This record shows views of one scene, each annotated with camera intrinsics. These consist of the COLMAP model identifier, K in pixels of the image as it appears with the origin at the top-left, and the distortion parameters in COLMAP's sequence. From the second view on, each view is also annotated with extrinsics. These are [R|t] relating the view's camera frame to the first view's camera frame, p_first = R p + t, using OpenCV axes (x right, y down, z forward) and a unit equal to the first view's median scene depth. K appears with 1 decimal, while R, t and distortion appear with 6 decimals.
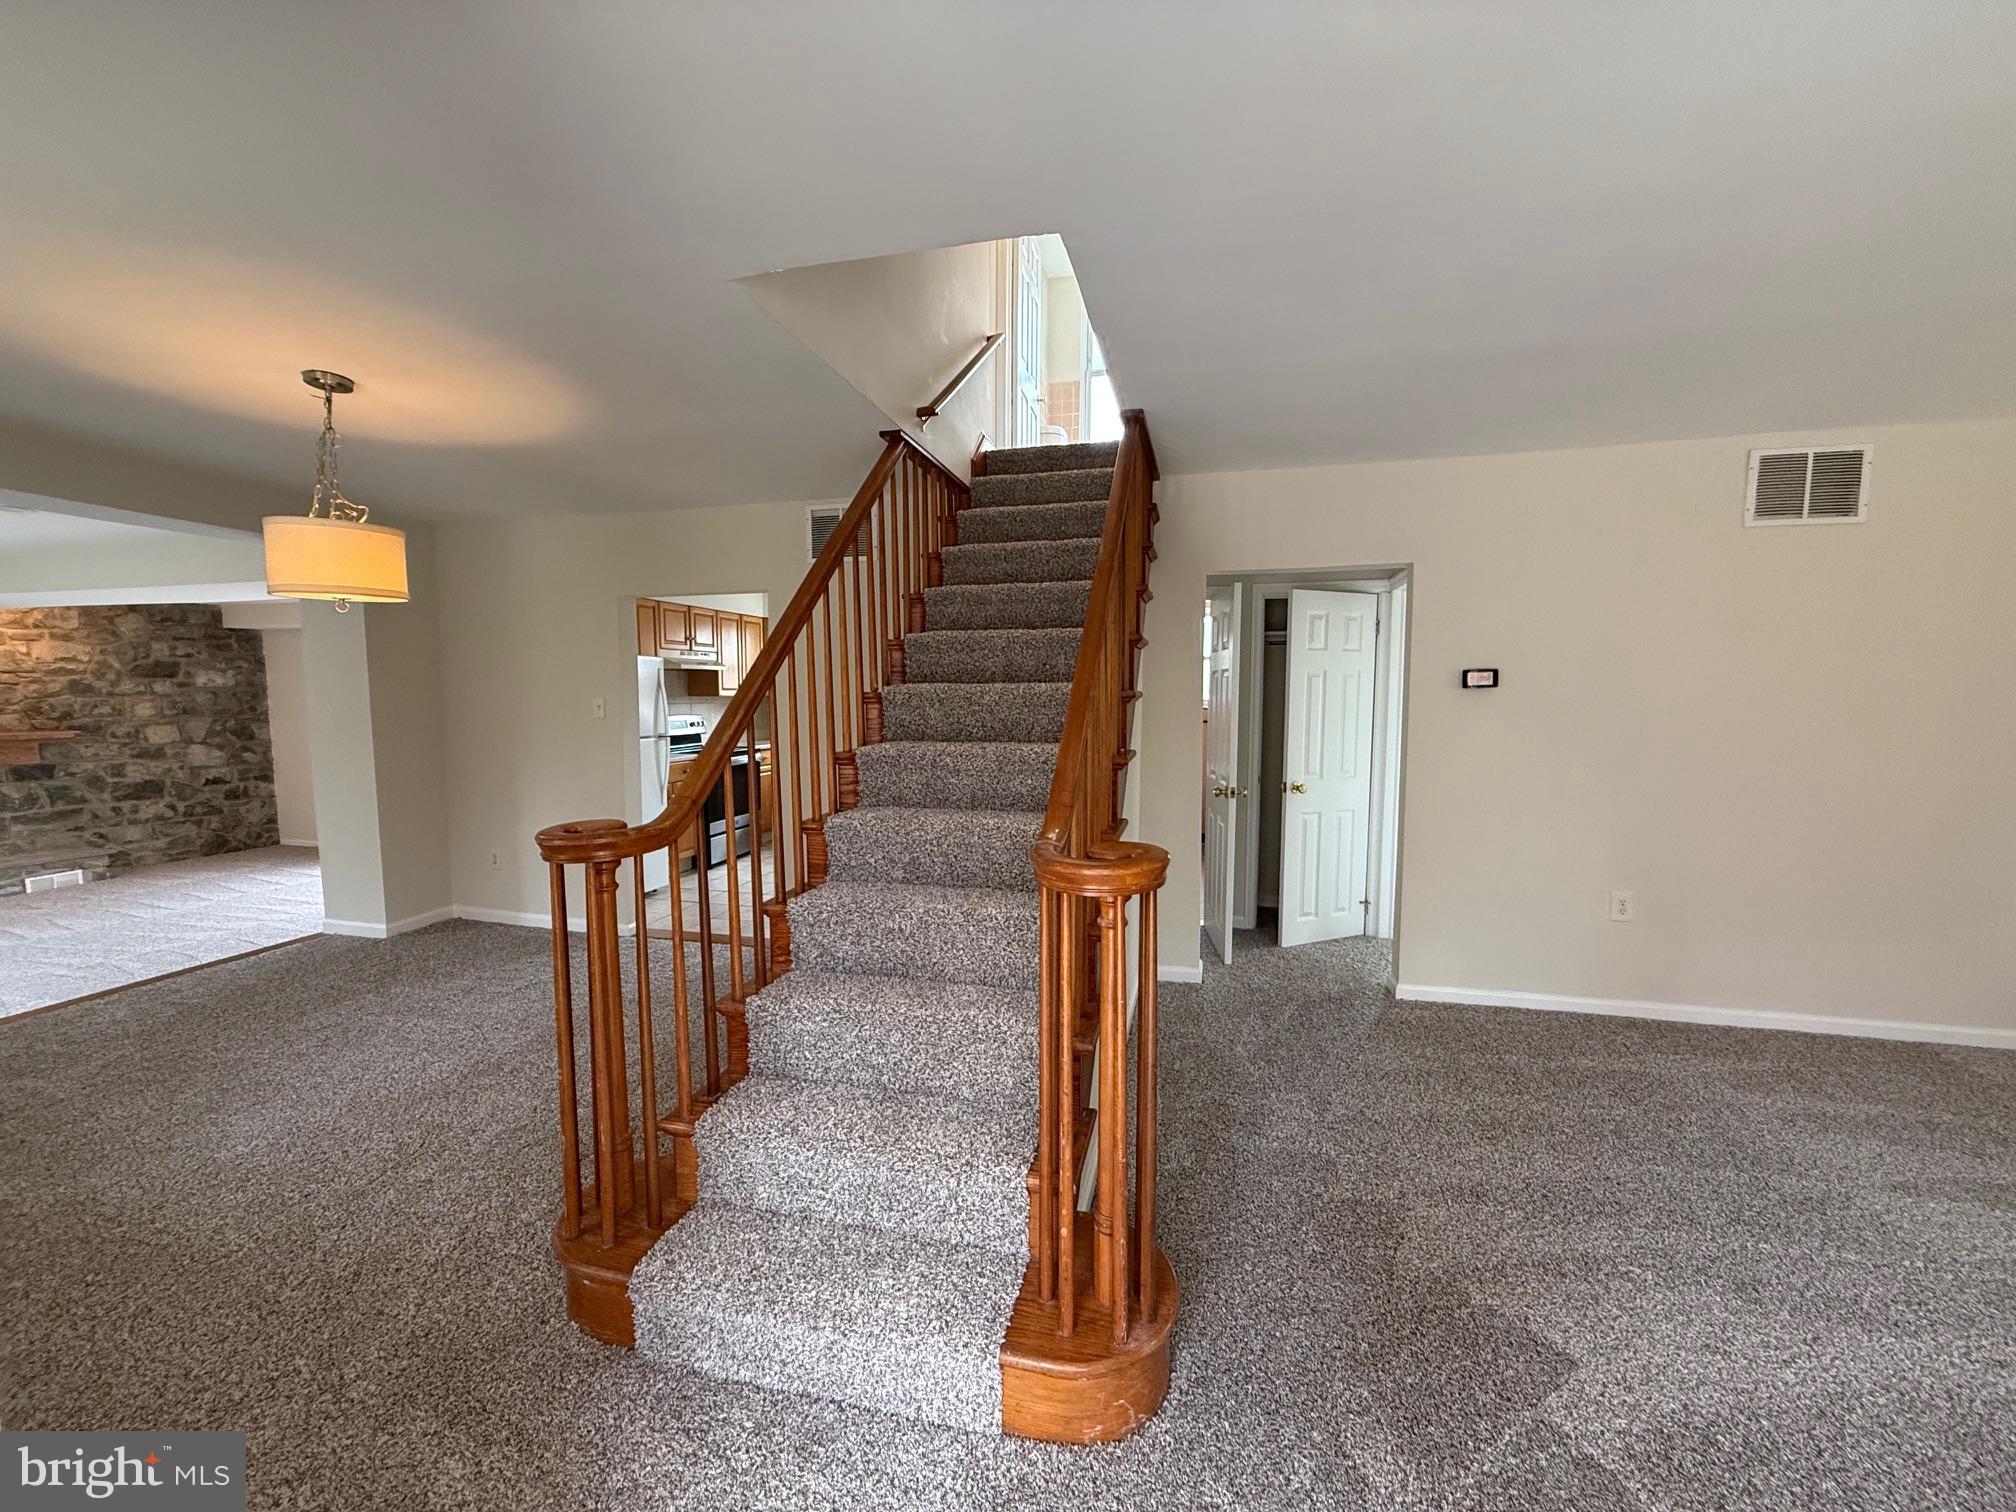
lens RADIAL K [[817.0, 0, 996.3], [0, 817.0, 762.3], [0, 0, 1]] dist [0.015718, -0.001157]
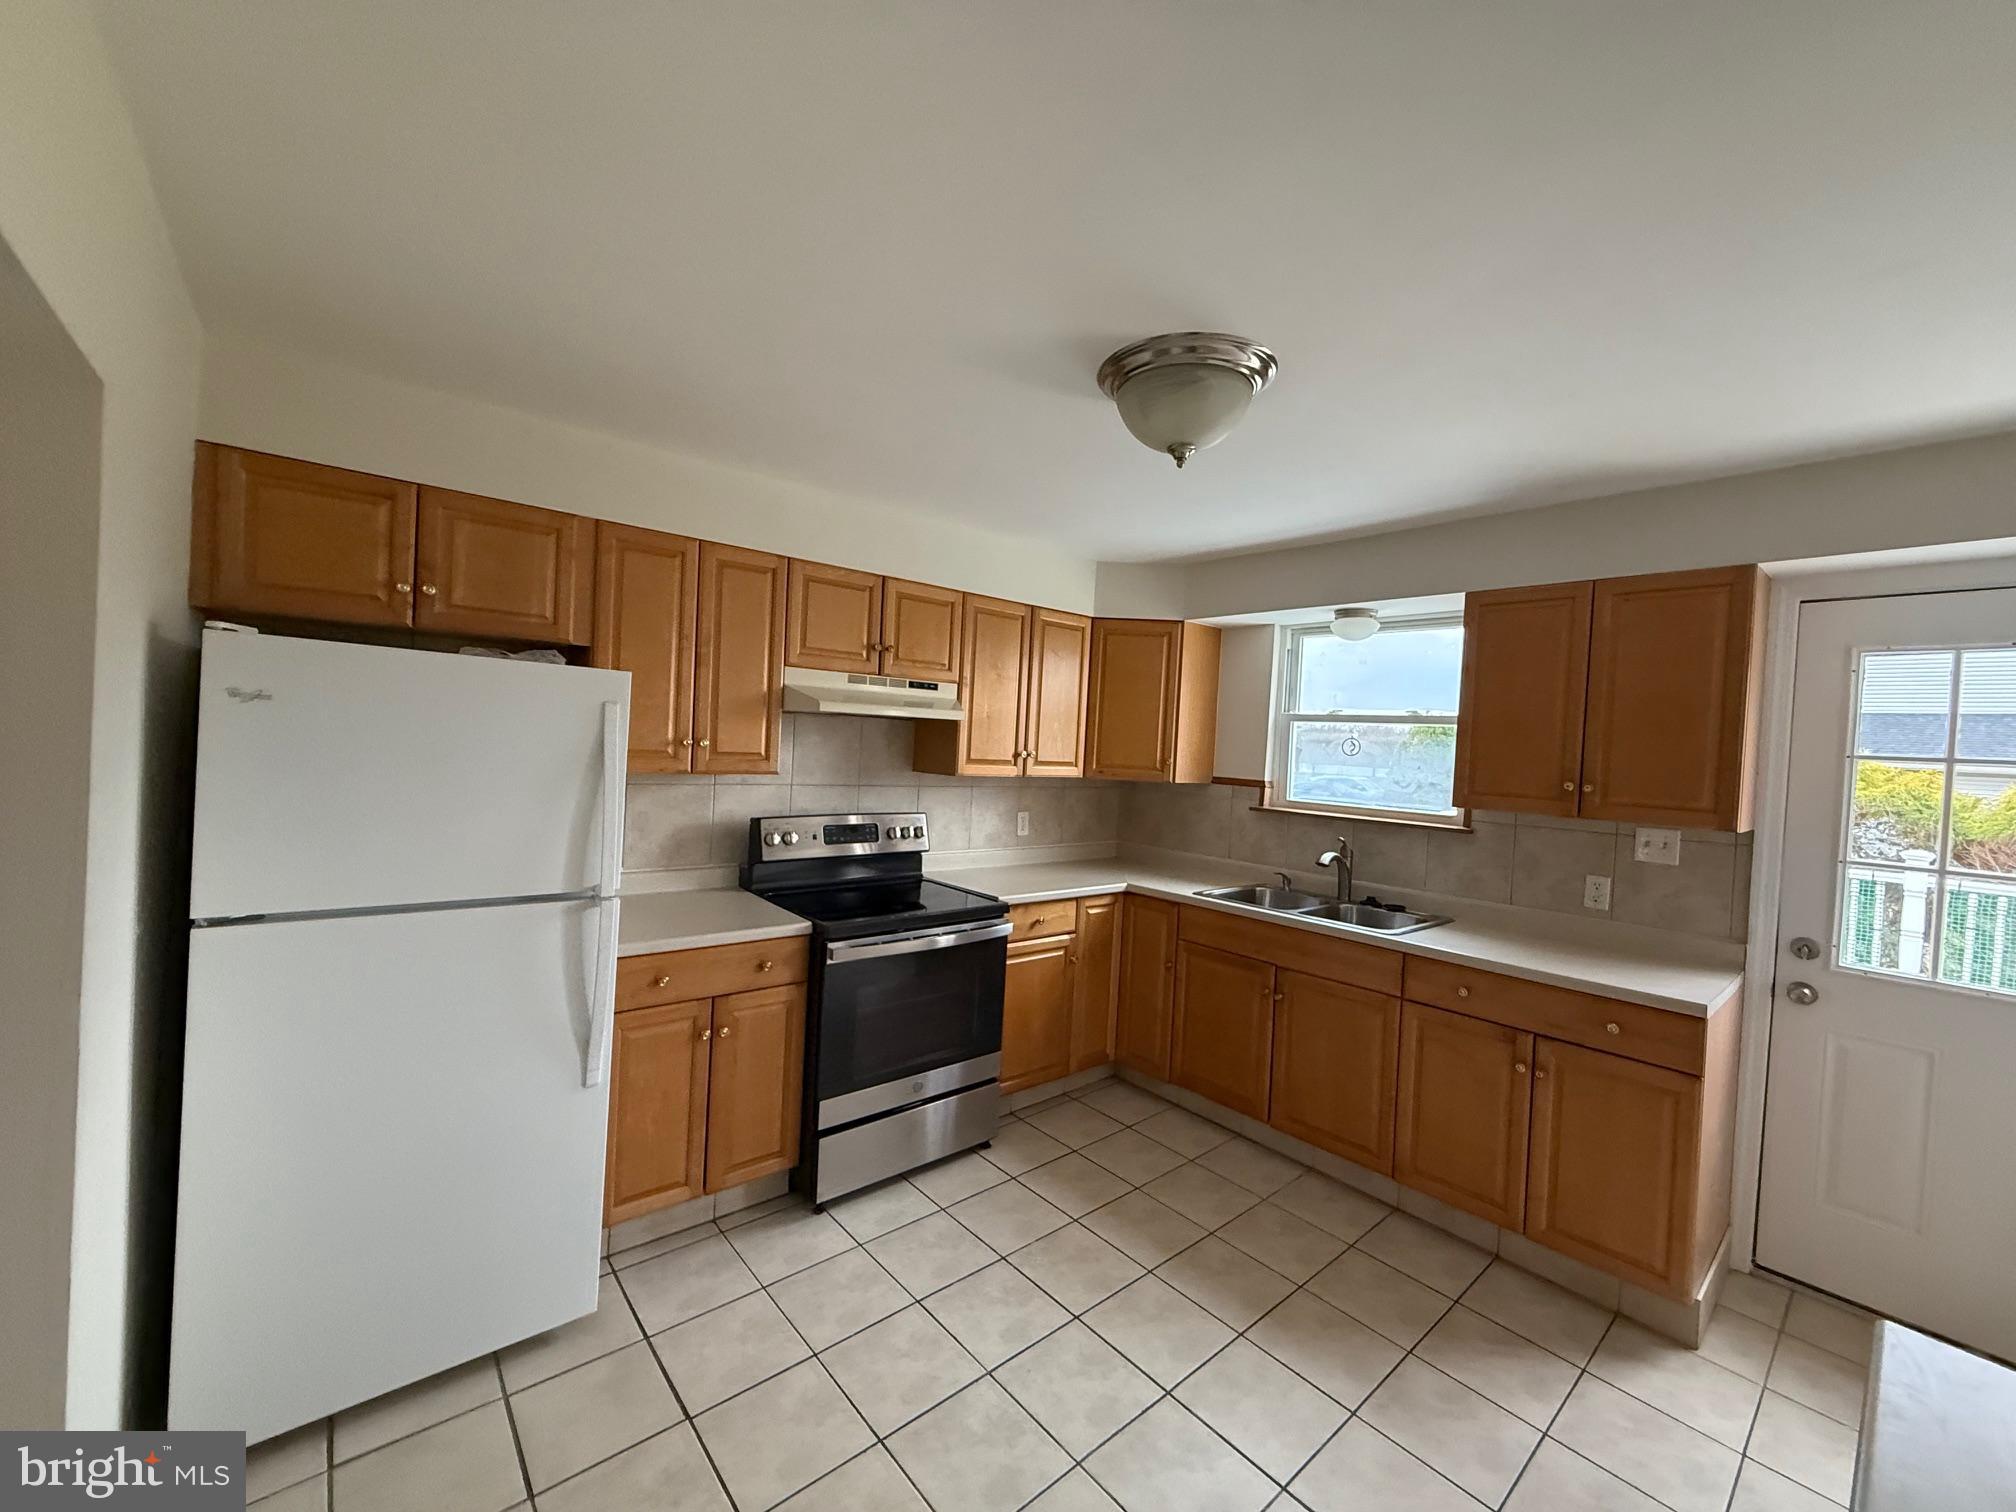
lens RADIAL K [[817.0, 0, 1004.9], [0, 817.0, 760.3], [0, 0, 1]] dist [0.015718, -0.001157]
pose [[0.821181, 0.049191, -0.568543, -0.052617], [-0.096959, 0.993819, -0.054058, -0.068065], [0.562370, 0.099517, 0.820875, 0.640831]]
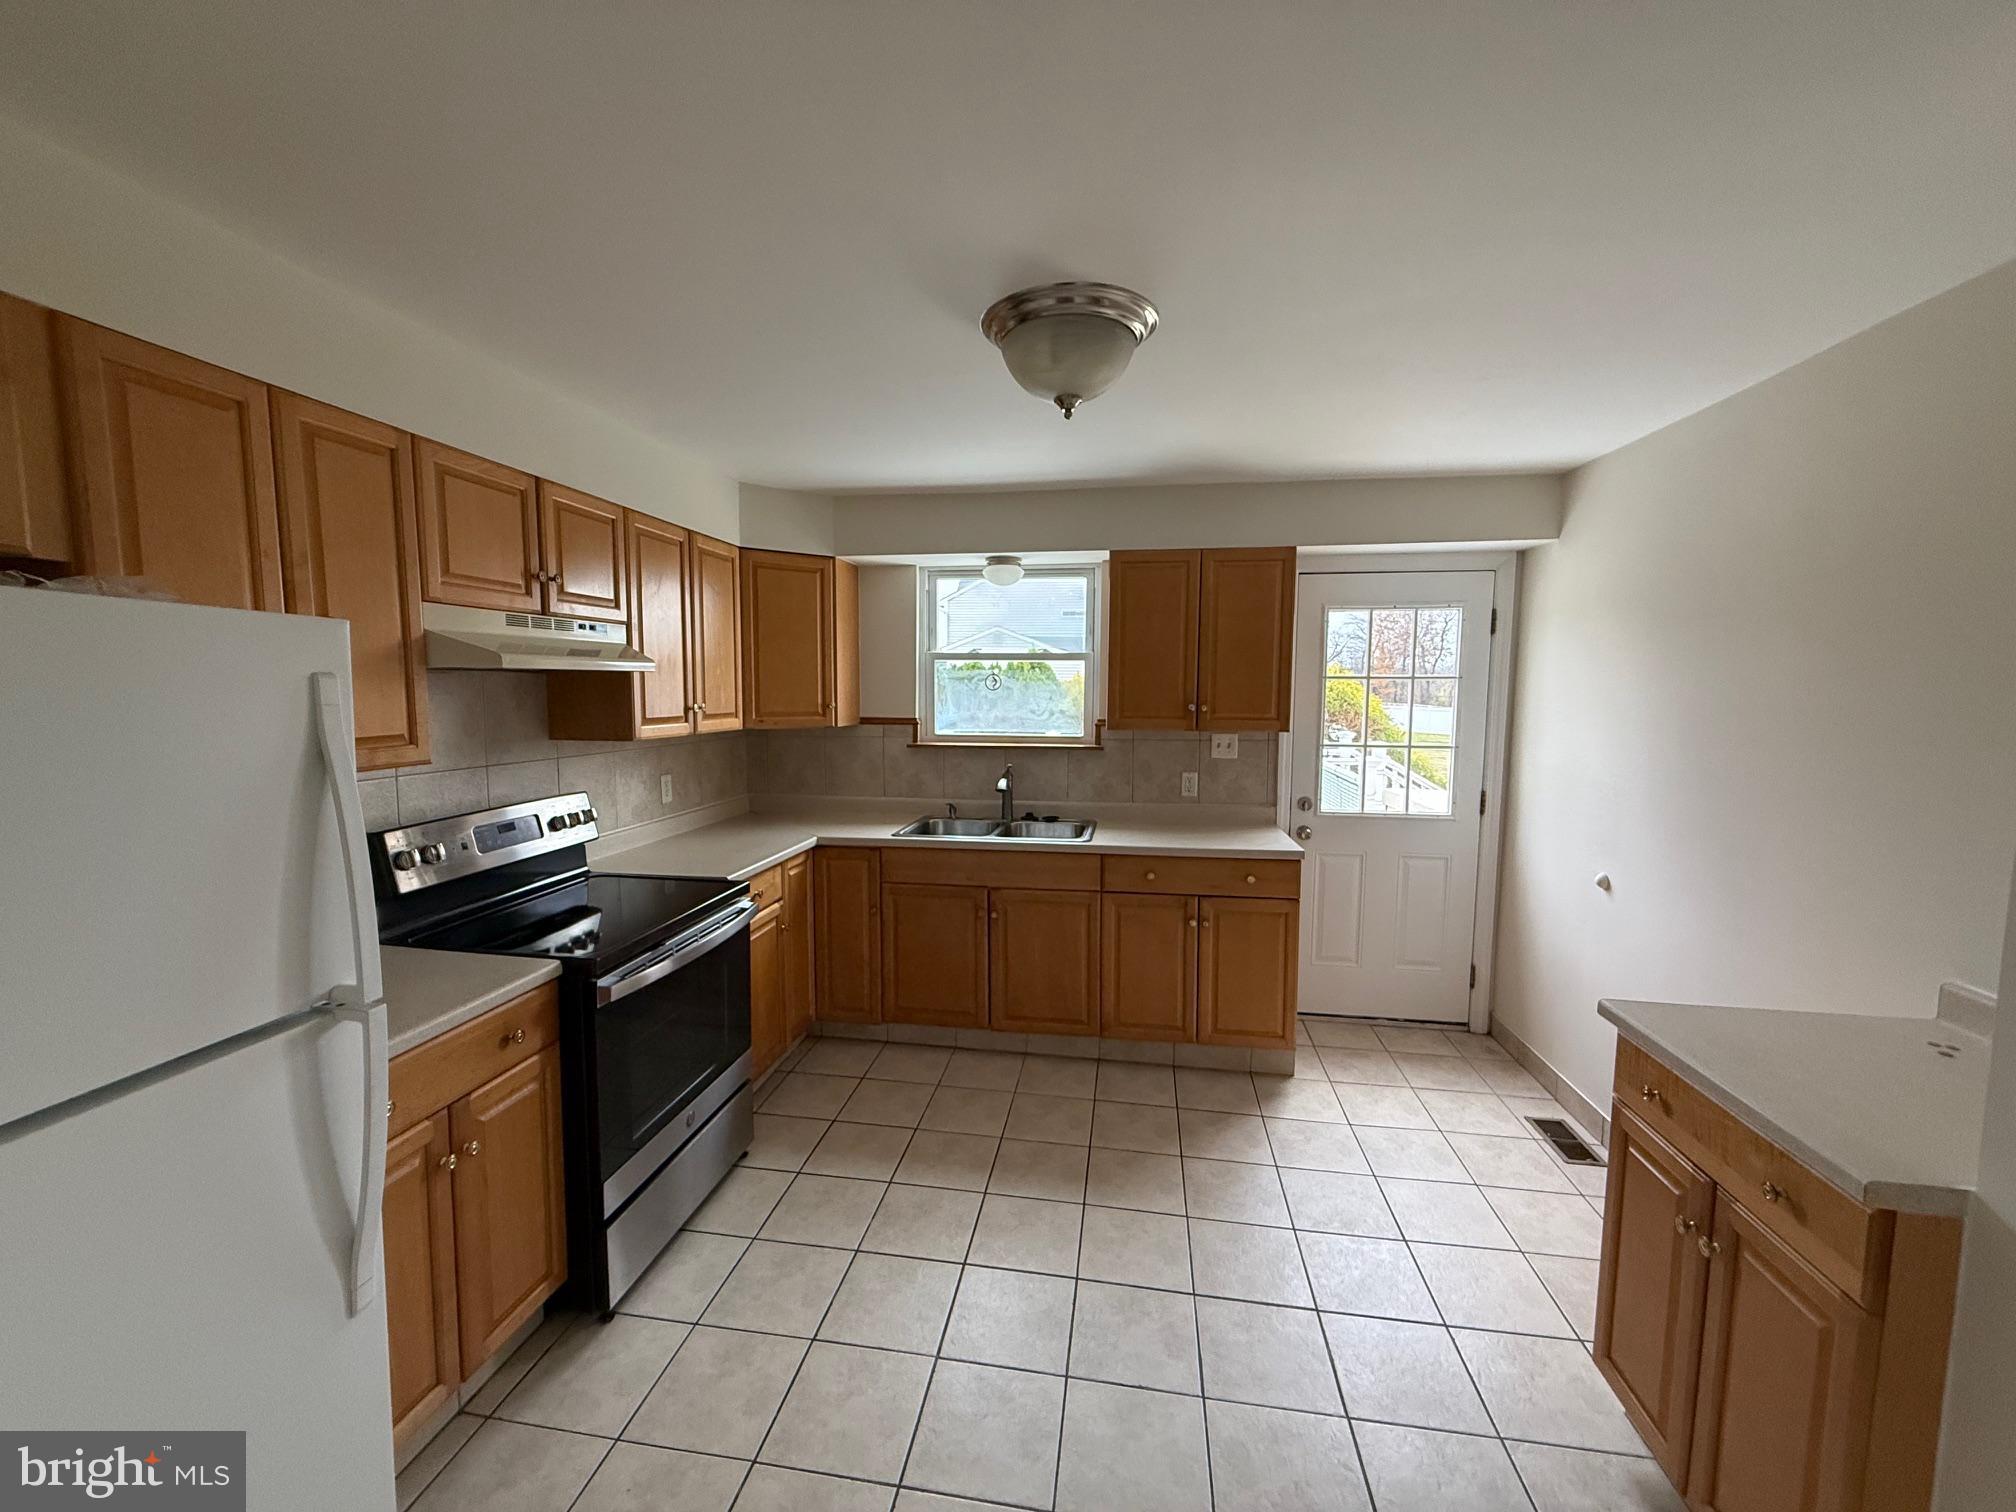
lens RADIAL K [[817.0, 0, 1011.3], [0, 817.0, 760.1], [0, 0, 1]] dist [0.015718, -0.001157]
pose [[0.995027, -0.010436, 0.099058, -0.207174], [0.010196, 0.999944, 0.002928, -0.072378], [-0.099083, -0.001903, 0.995077, 0.617219]]
